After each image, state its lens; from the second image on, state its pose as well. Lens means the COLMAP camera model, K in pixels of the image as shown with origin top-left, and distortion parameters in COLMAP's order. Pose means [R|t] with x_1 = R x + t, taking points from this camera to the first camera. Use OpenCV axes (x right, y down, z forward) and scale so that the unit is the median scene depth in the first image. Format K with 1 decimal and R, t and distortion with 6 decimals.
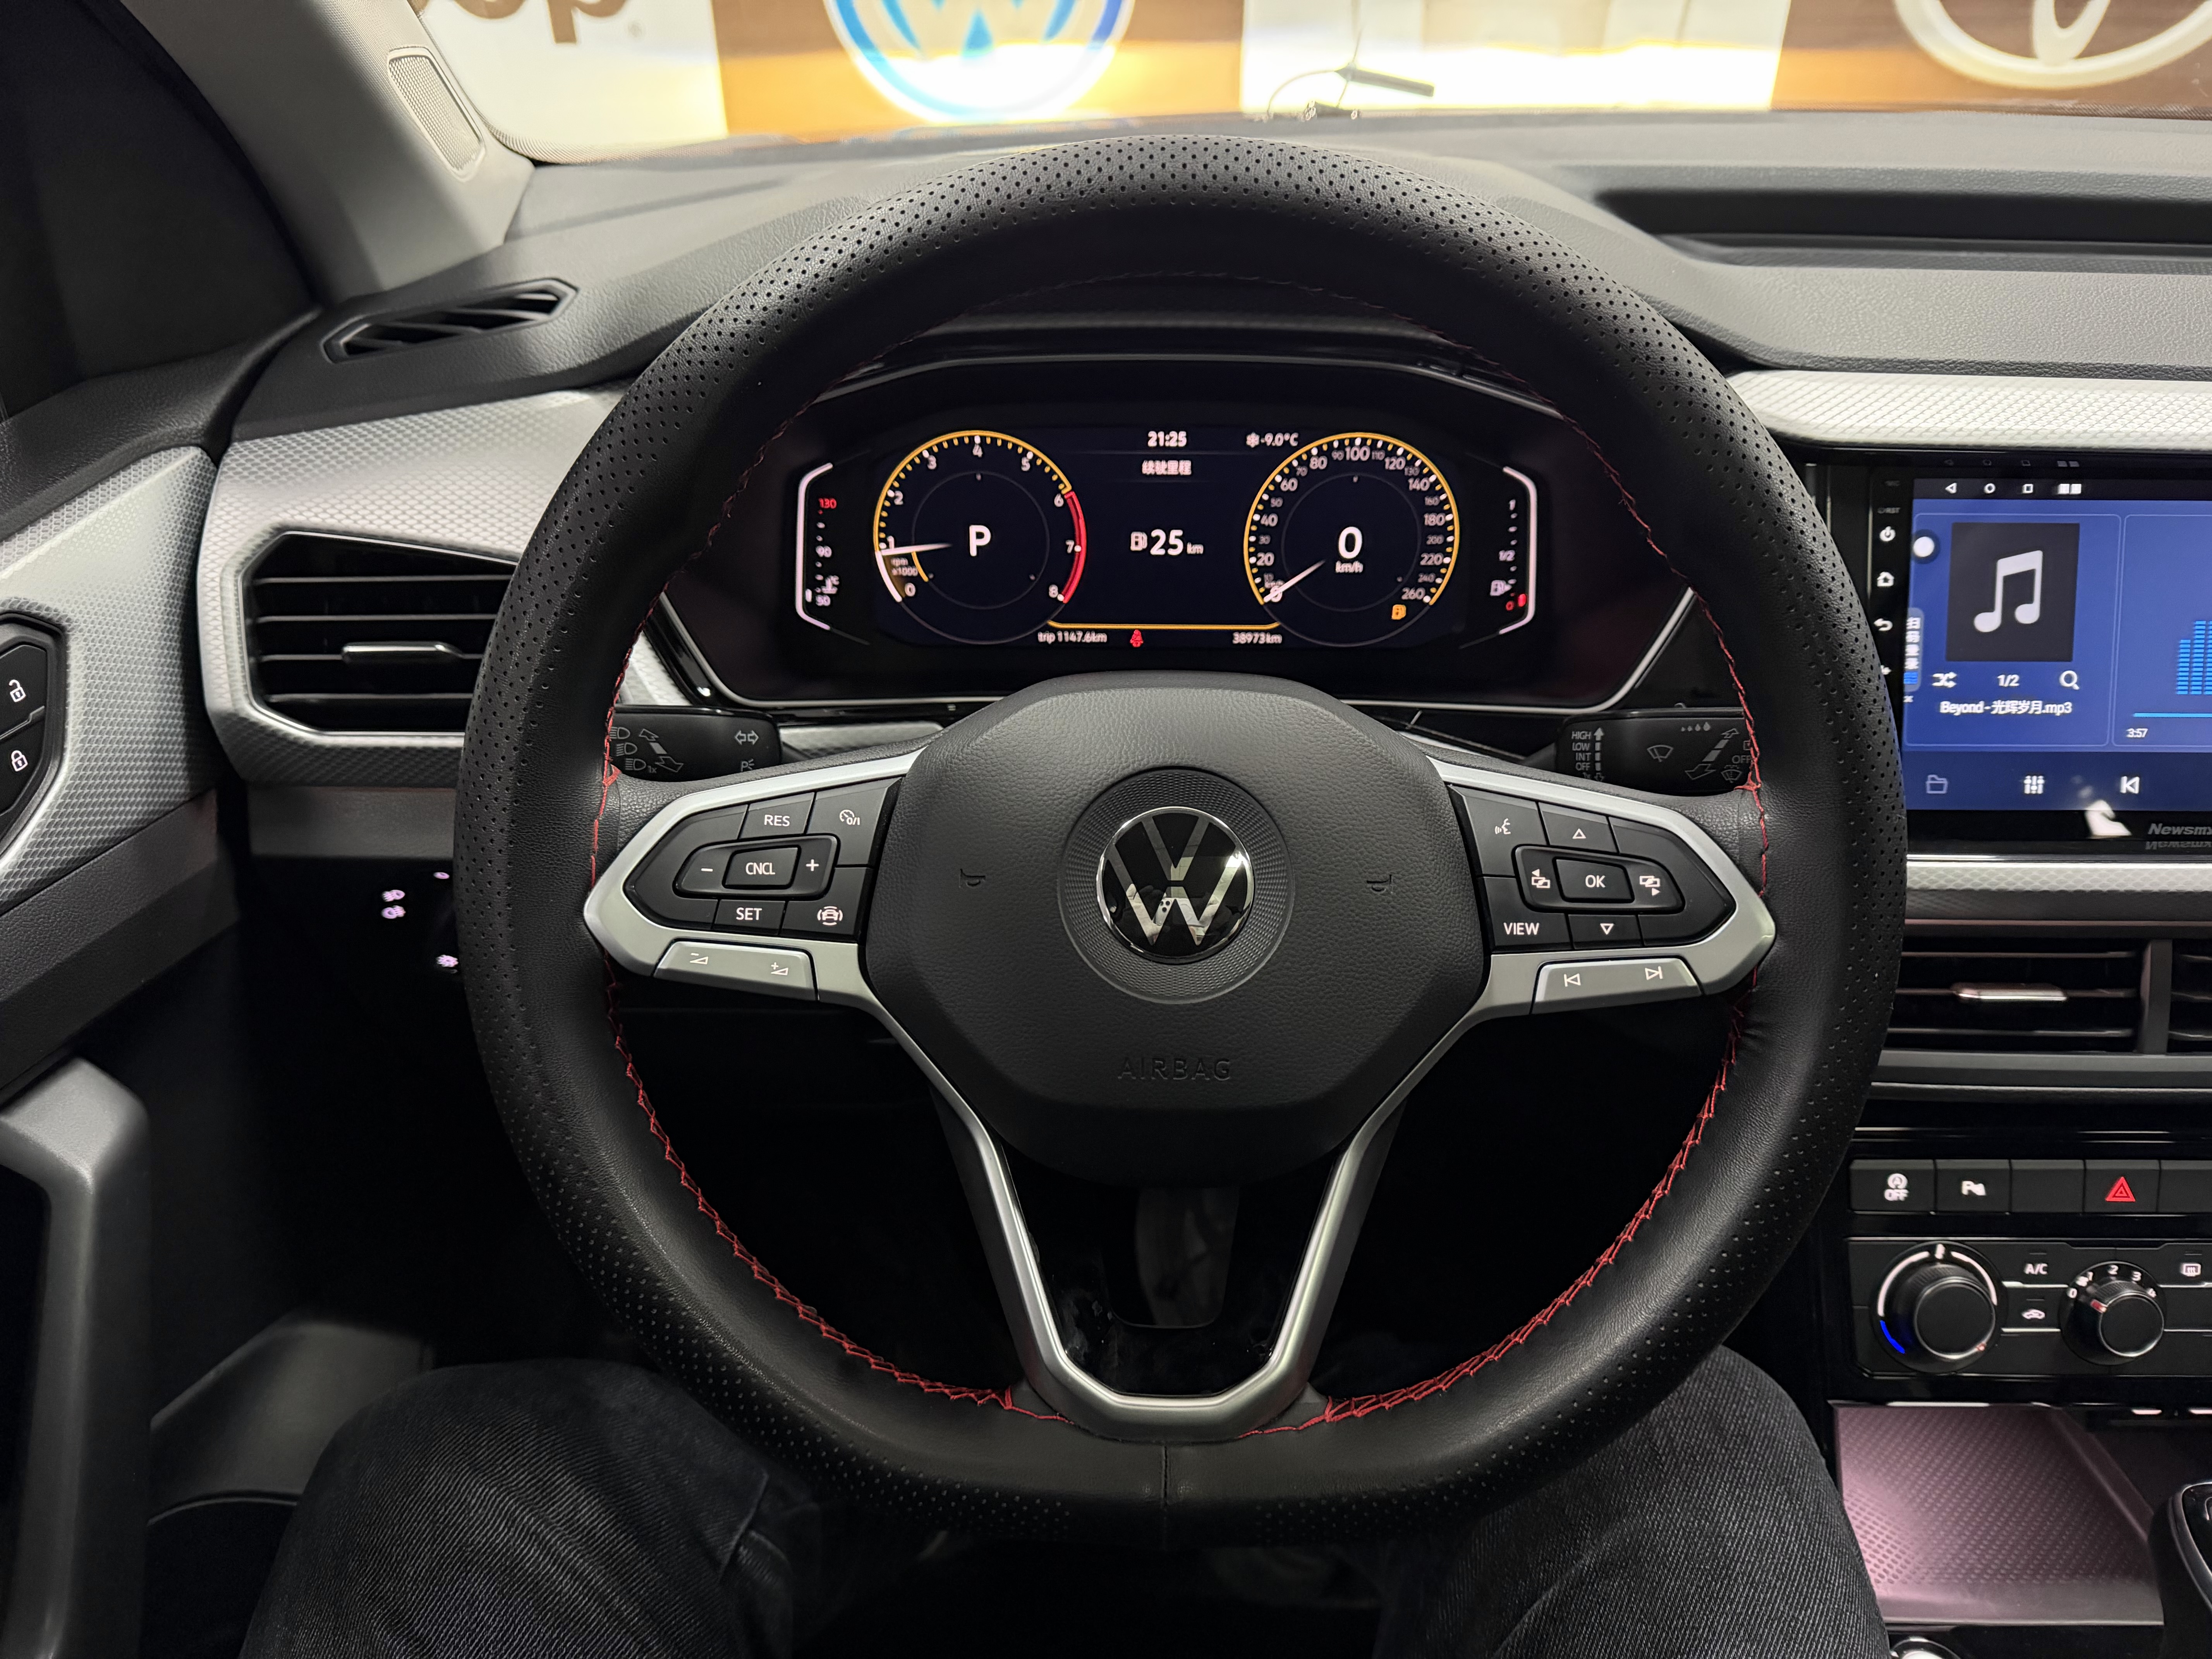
lens RADIAL K [[1536.4, 0, 1107.1], [0, 1536.4, 860.3], [0, 0, 1]] dist [0.093341, -0.149189]
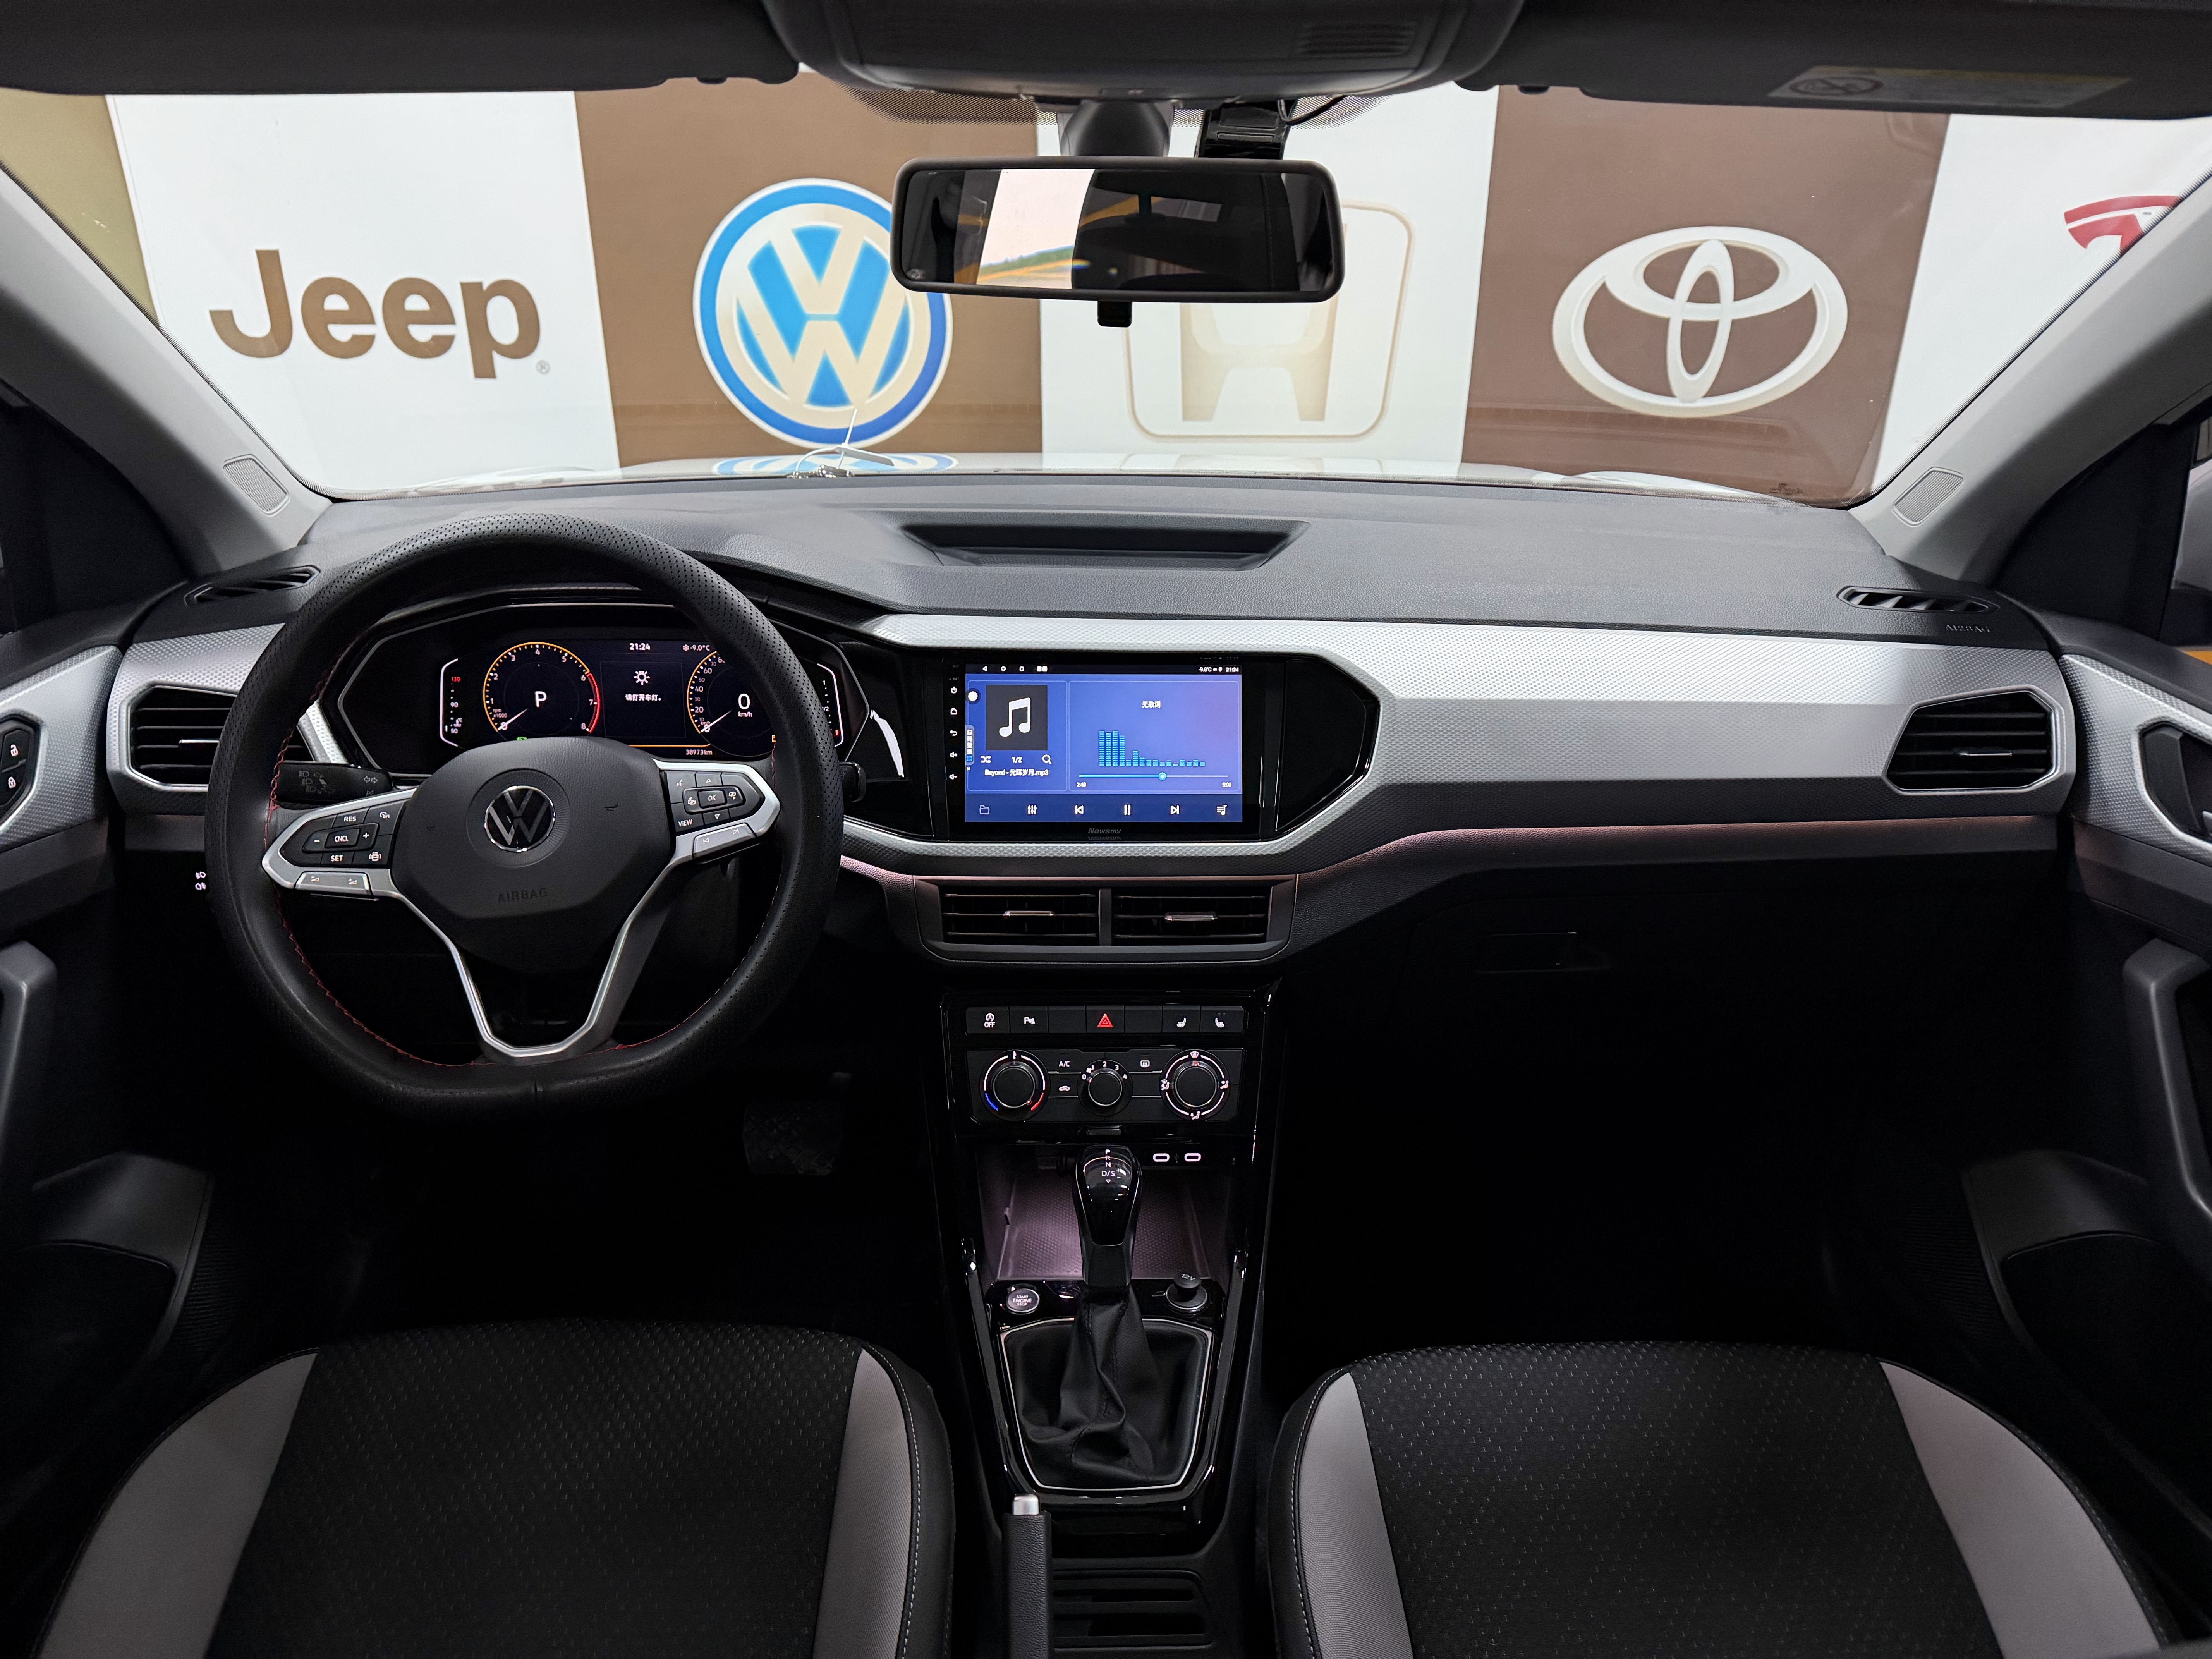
lens RADIAL K [[1536.4, 0, 1107.1], [0, 1536.4, 860.3], [0, 0, 1]] dist [0.093341, -0.149189]
pose [[0.999214, -0.003394, 0.039490, 0.605505], [0.009776, 0.986648, -0.162575, 0.340985], [-0.038411, 0.162834, 0.985906, -0.968121]]
